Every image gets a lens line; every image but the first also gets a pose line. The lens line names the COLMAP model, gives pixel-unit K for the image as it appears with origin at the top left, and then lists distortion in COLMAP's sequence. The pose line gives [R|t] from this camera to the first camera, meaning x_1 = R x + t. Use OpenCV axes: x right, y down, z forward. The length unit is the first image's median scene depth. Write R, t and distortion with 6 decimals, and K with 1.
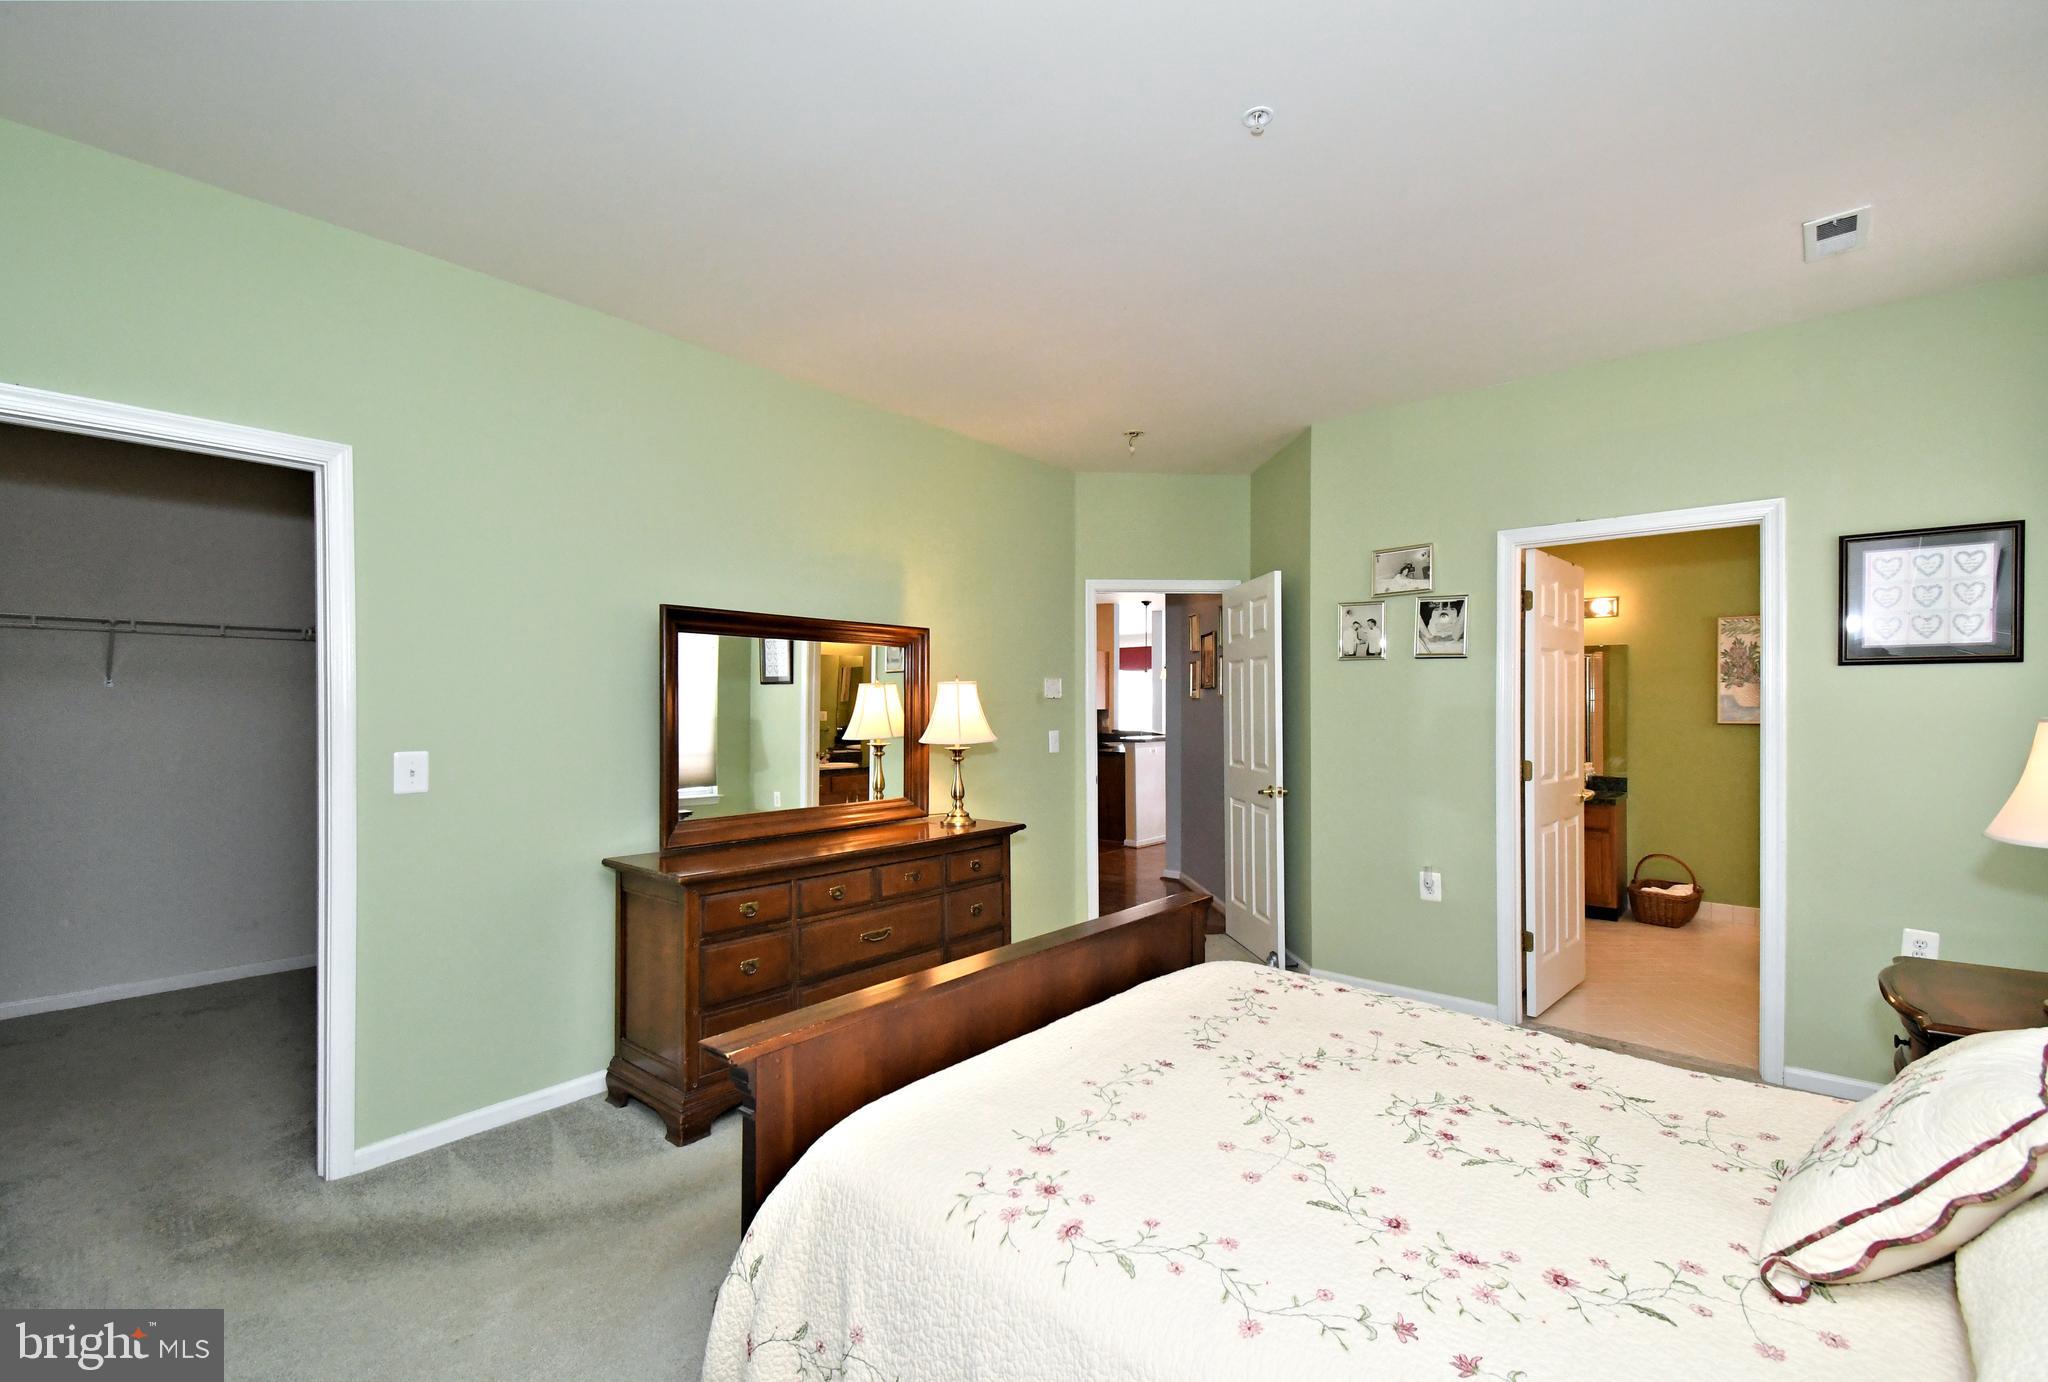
lens RADIAL K [[875.9, 0, 1031.5], [0, 875.9, 707.1], [0, 0, 1]] dist [0.027446, -0.019412]
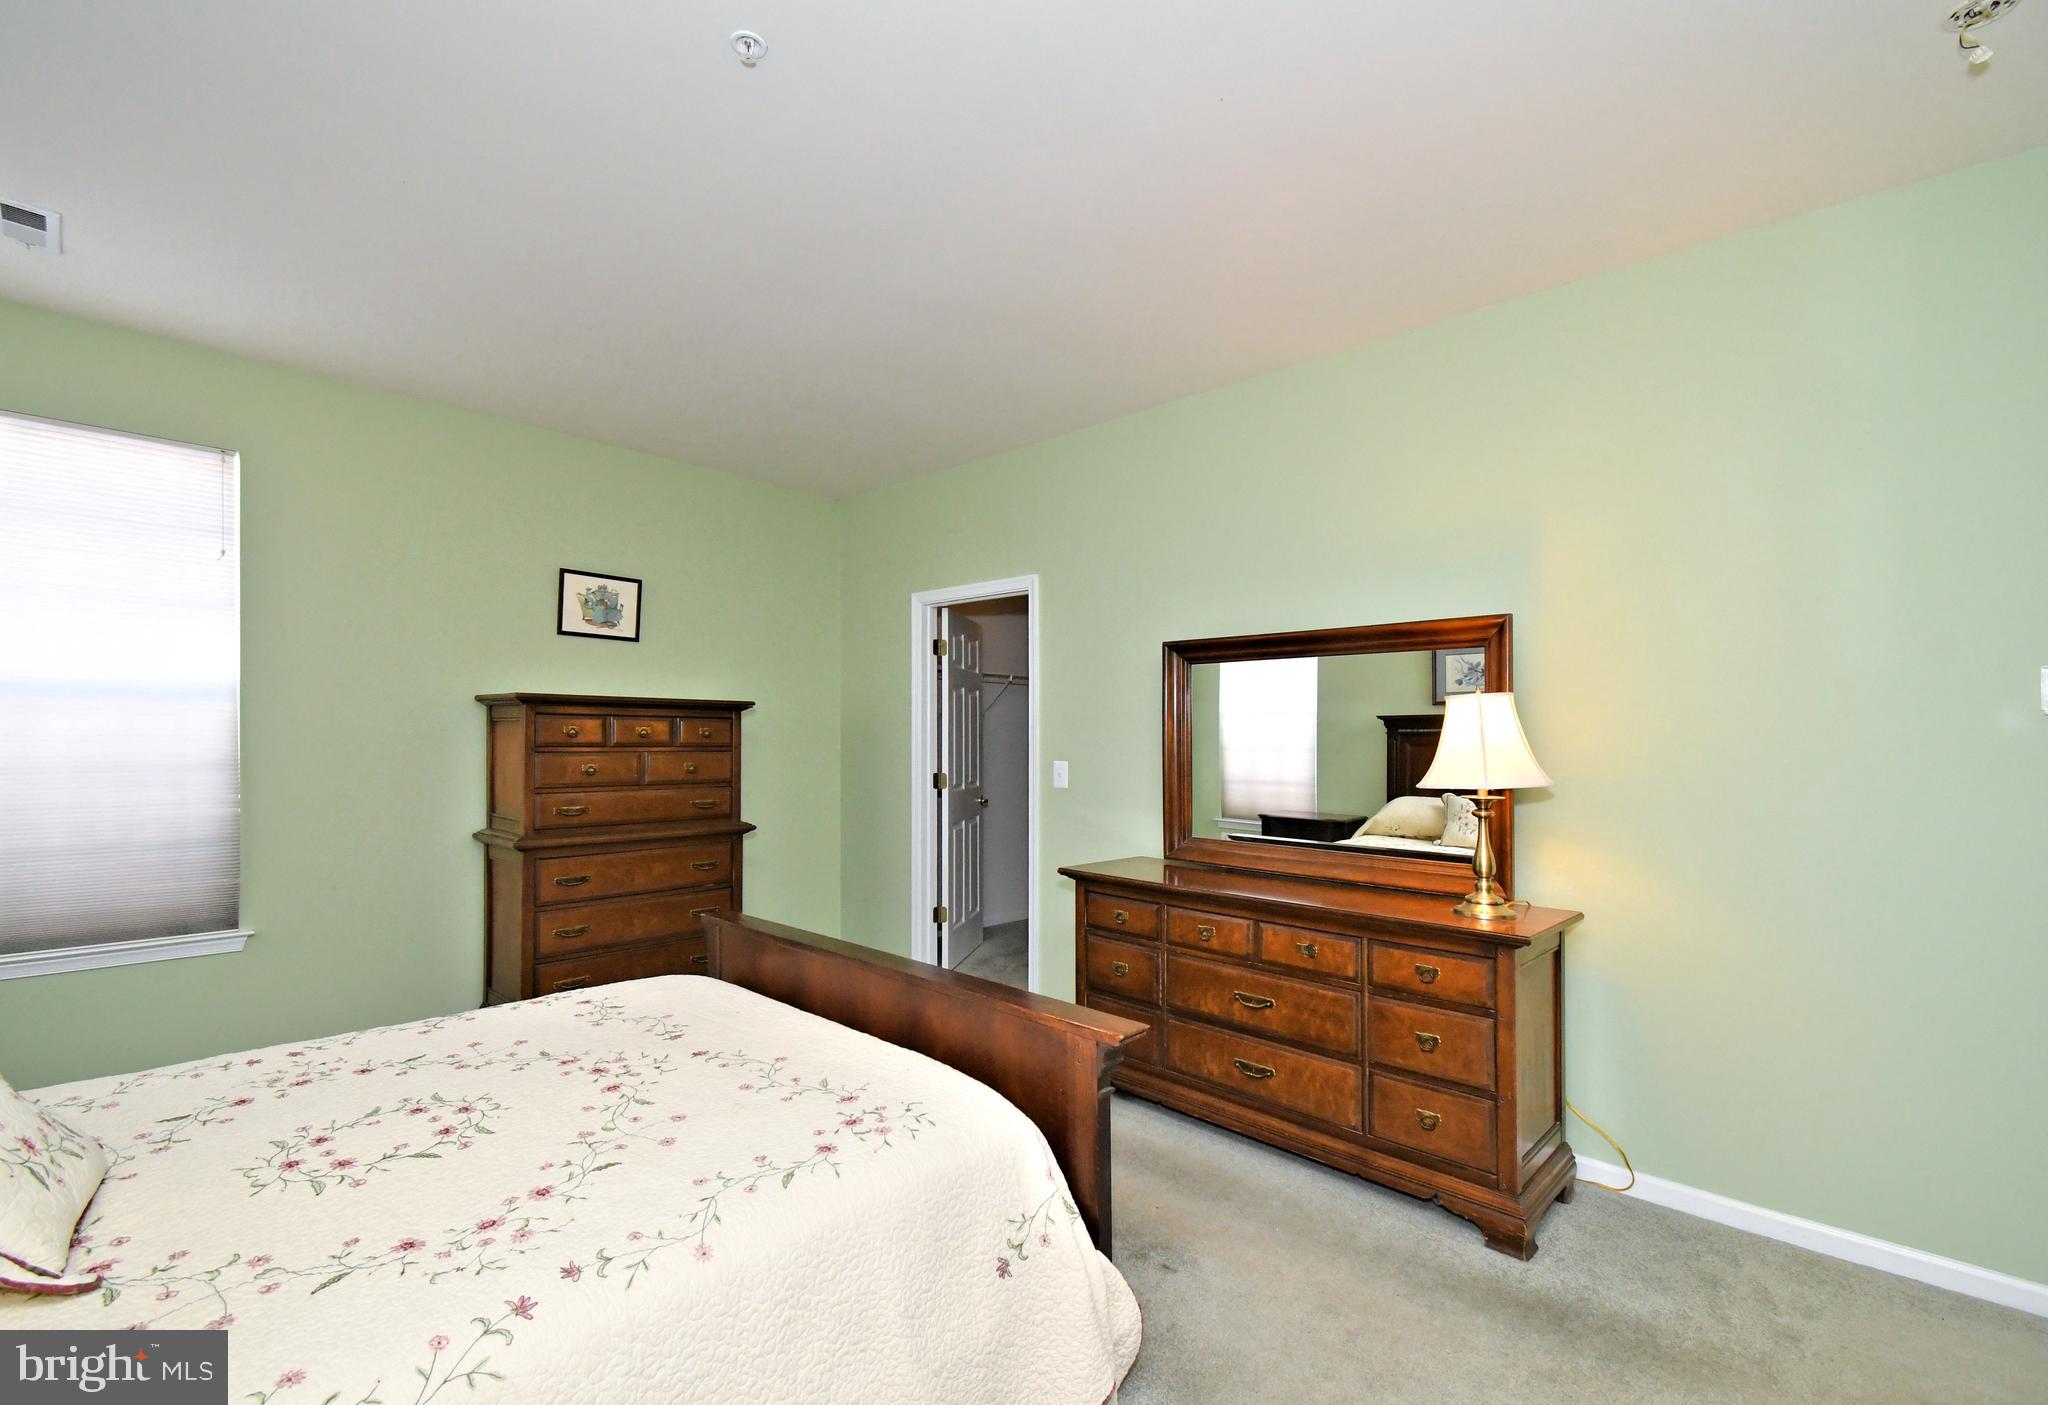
lens RADIAL K [[910.8, 0, 1019.4], [0, 910.8, 742.9], [0, 0, 1]] dist [0.050015, -0.027292]
pose [[-0.047430, 0.008578, -0.998838, 0.787224], [-0.006206, 0.999941, 0.008882, 0.004362], [0.998855, 0.006620, -0.047374, 0.890935]]
